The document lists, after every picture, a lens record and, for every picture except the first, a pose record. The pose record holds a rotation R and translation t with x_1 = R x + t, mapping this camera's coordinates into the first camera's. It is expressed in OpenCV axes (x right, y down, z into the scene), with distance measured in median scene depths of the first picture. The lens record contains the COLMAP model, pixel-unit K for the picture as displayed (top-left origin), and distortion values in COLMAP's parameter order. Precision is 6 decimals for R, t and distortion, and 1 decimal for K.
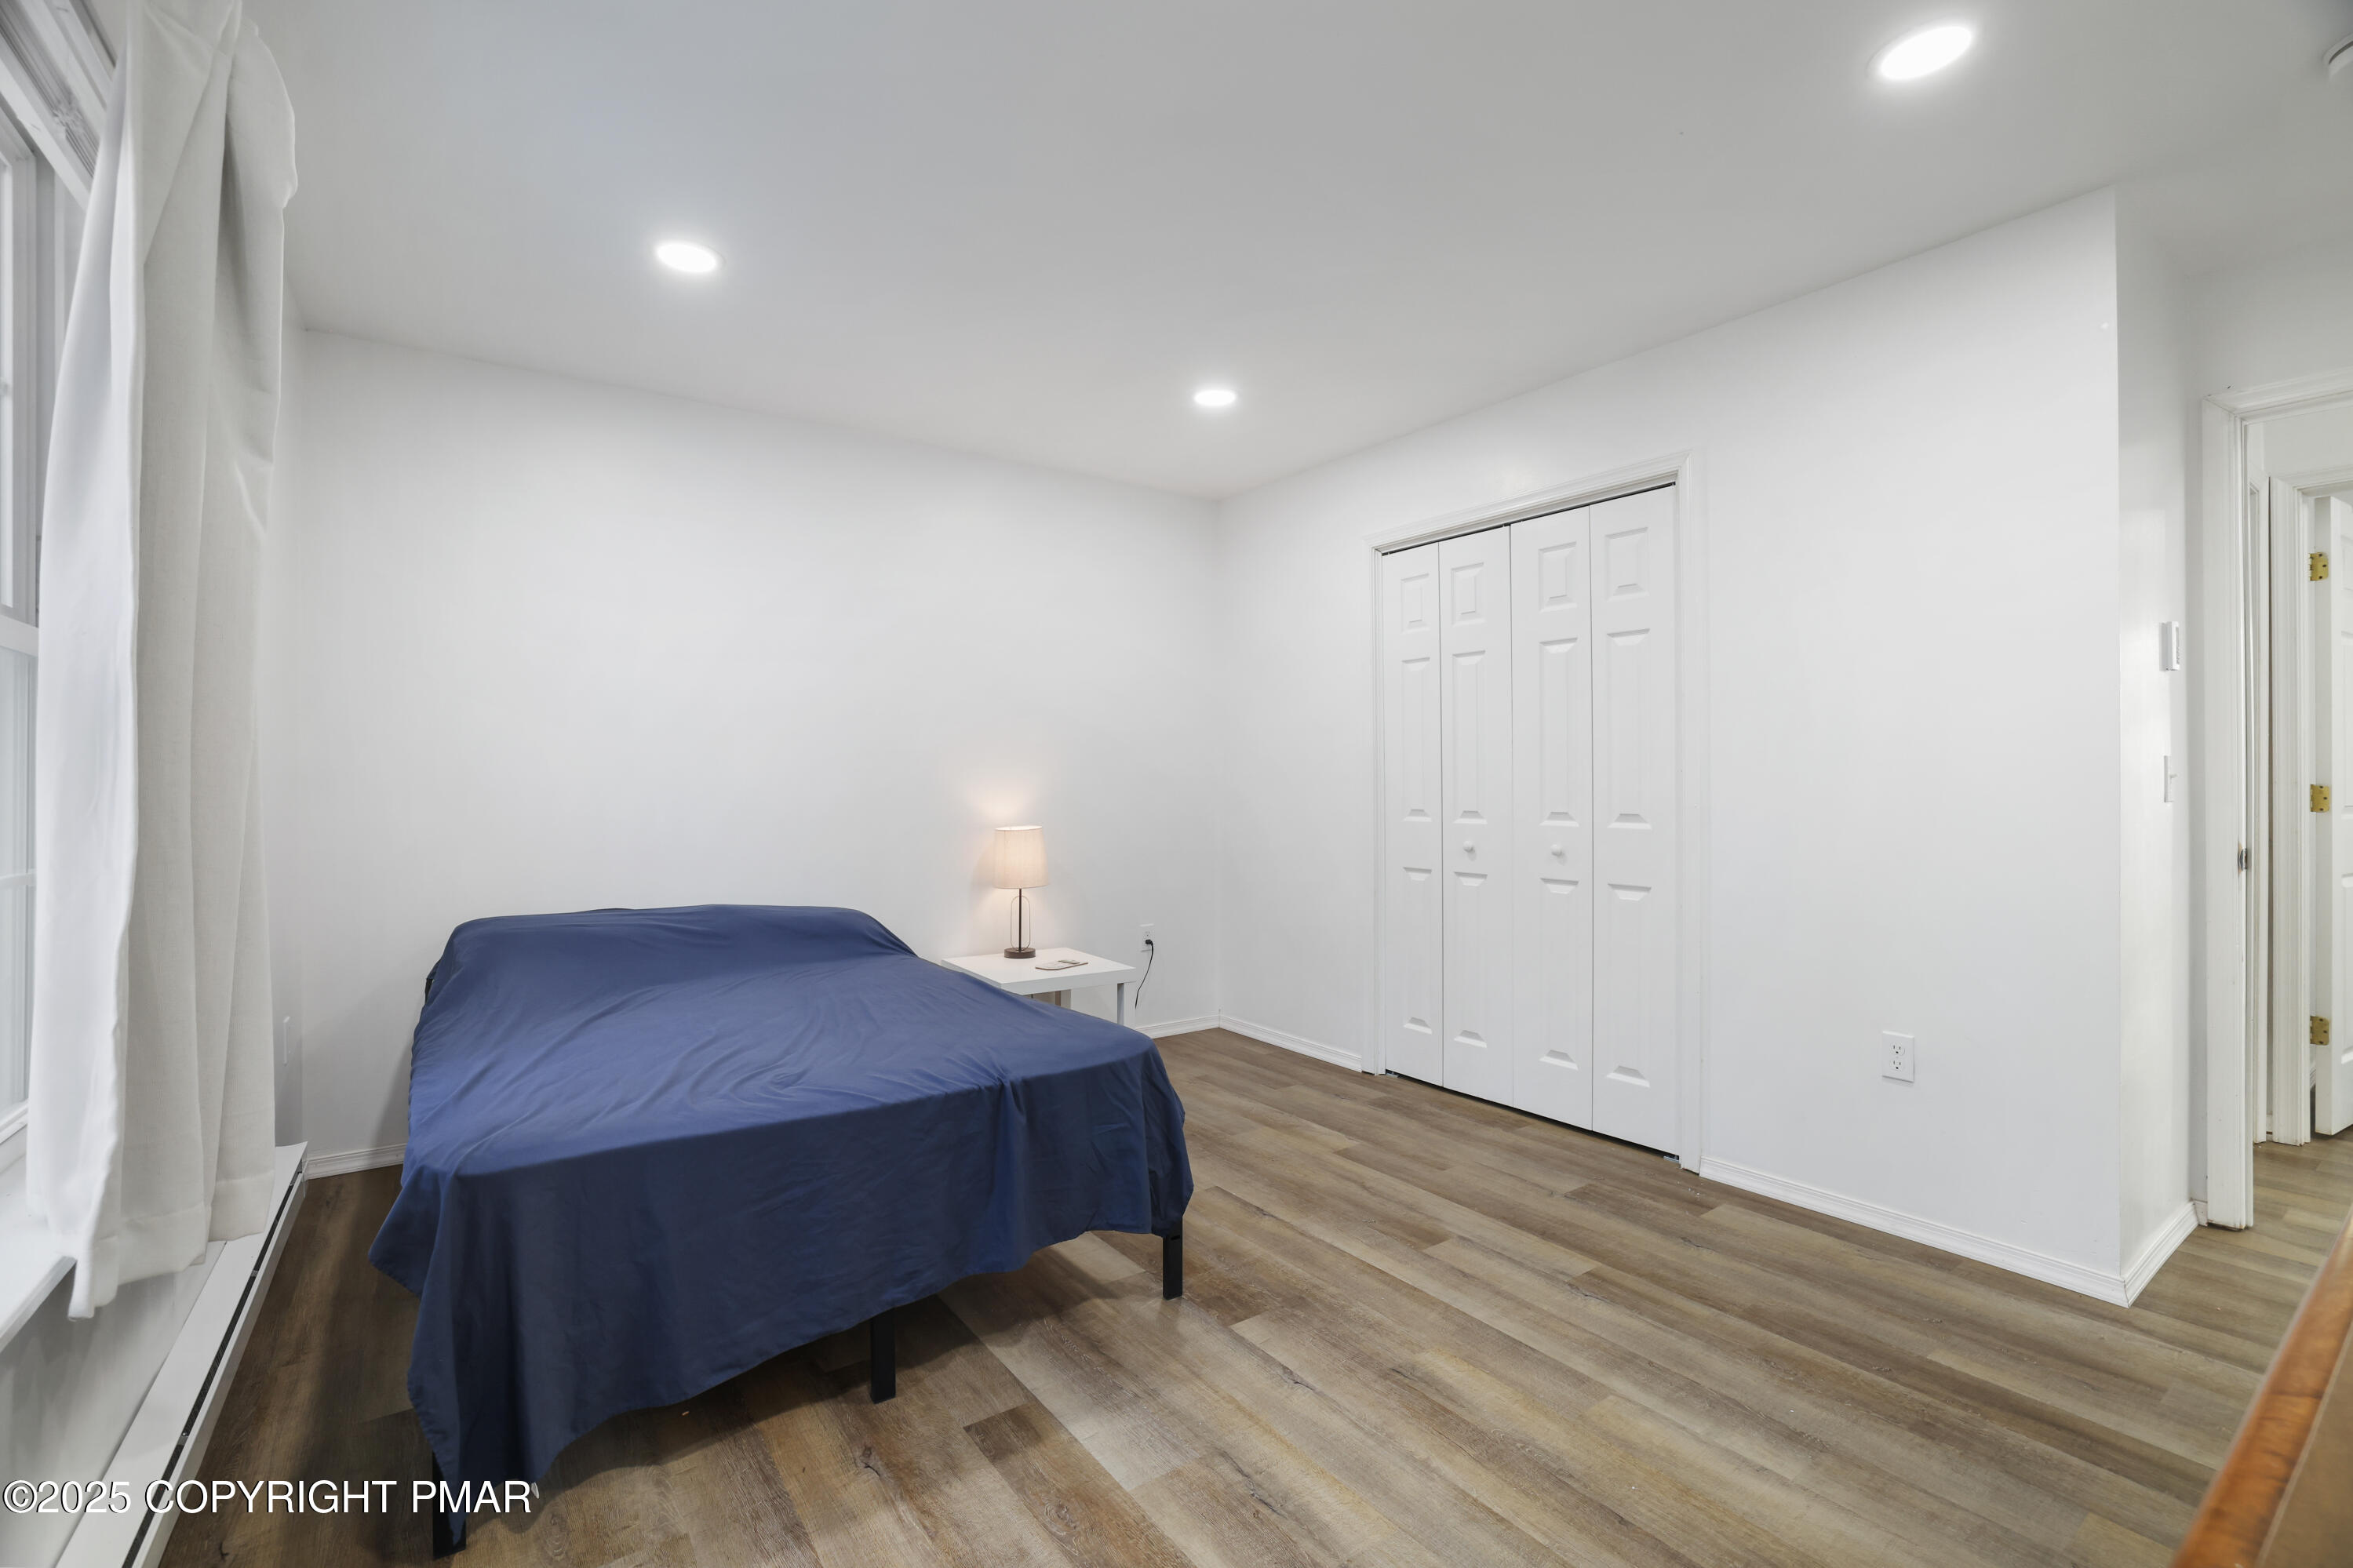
lens RADIAL K [[1048.8, 0, 1176.5], [0, 1048.8, 784.0], [0, 0, 1]] dist [-0.042505, 0.016800]
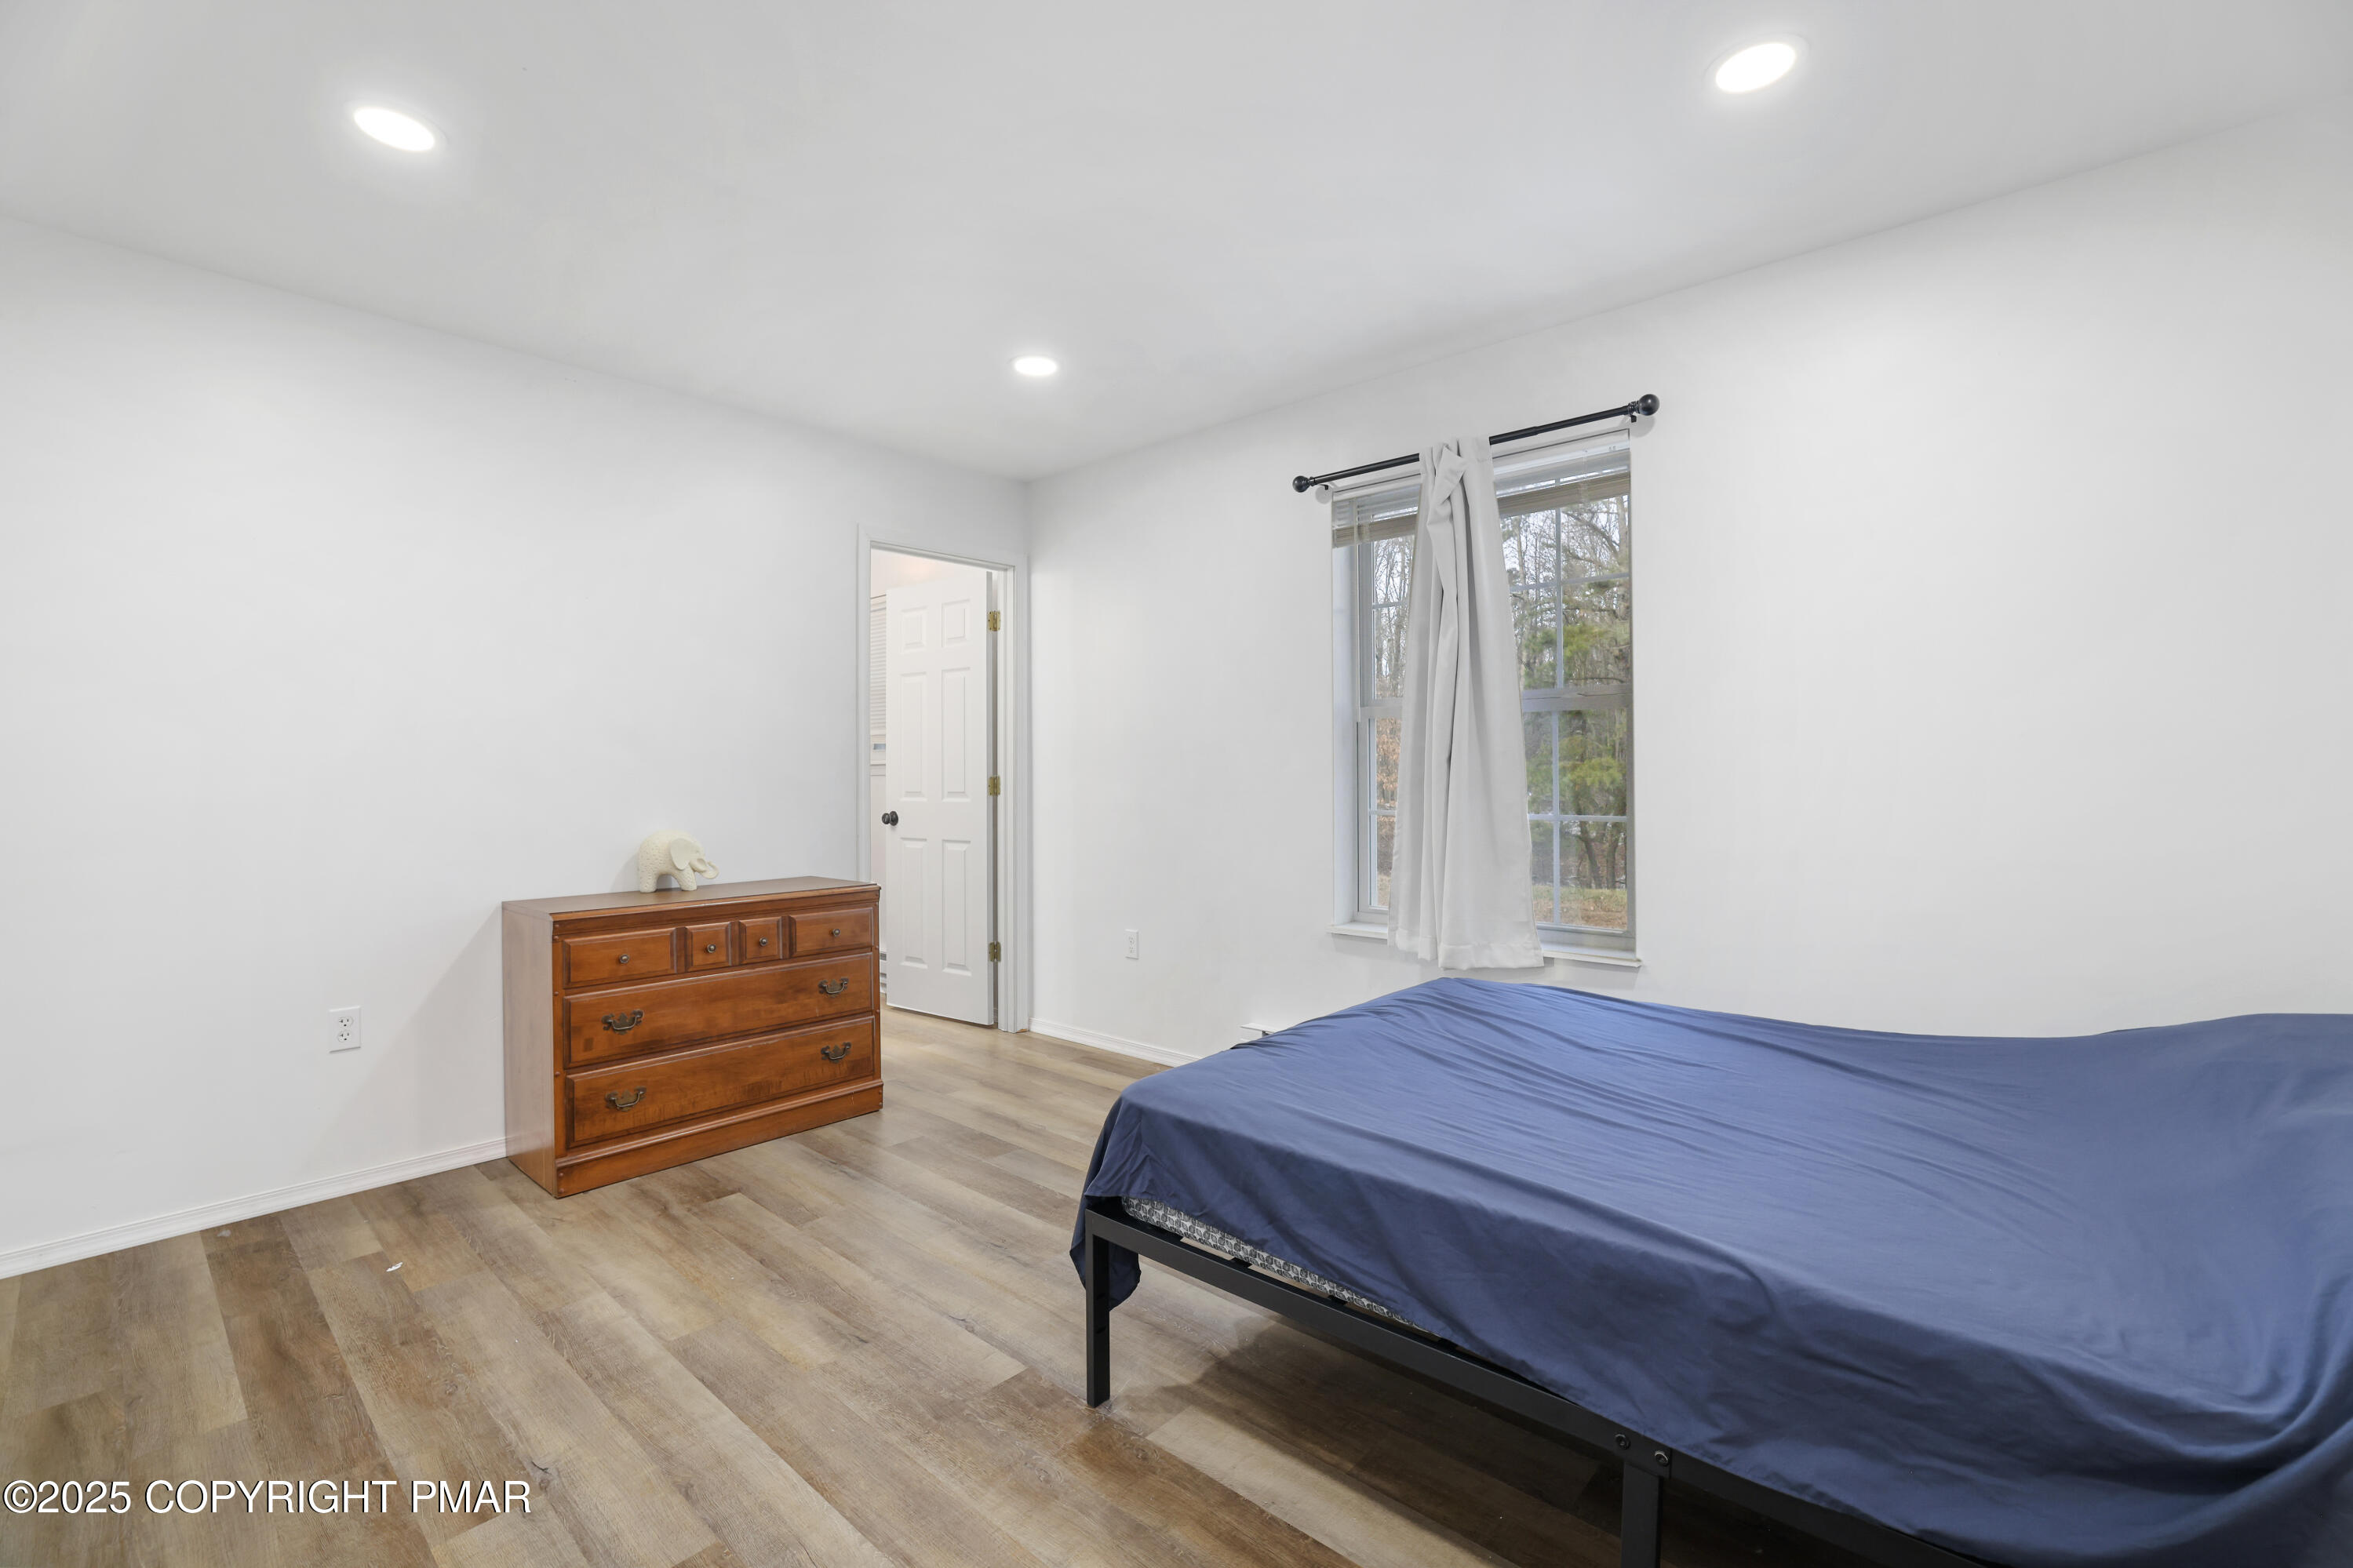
lens RADIAL K [[1048.8, 0, 1176.5], [0, 1048.8, 784.0], [0, 0, 1]] dist [-0.042505, 0.016800]
pose [[-0.976725, 0.008115, -0.214343, 0.114097], [0.006902, 0.999956, 0.006405, 0.002173], [0.214386, 0.004776, -0.976737, 1.922086]]
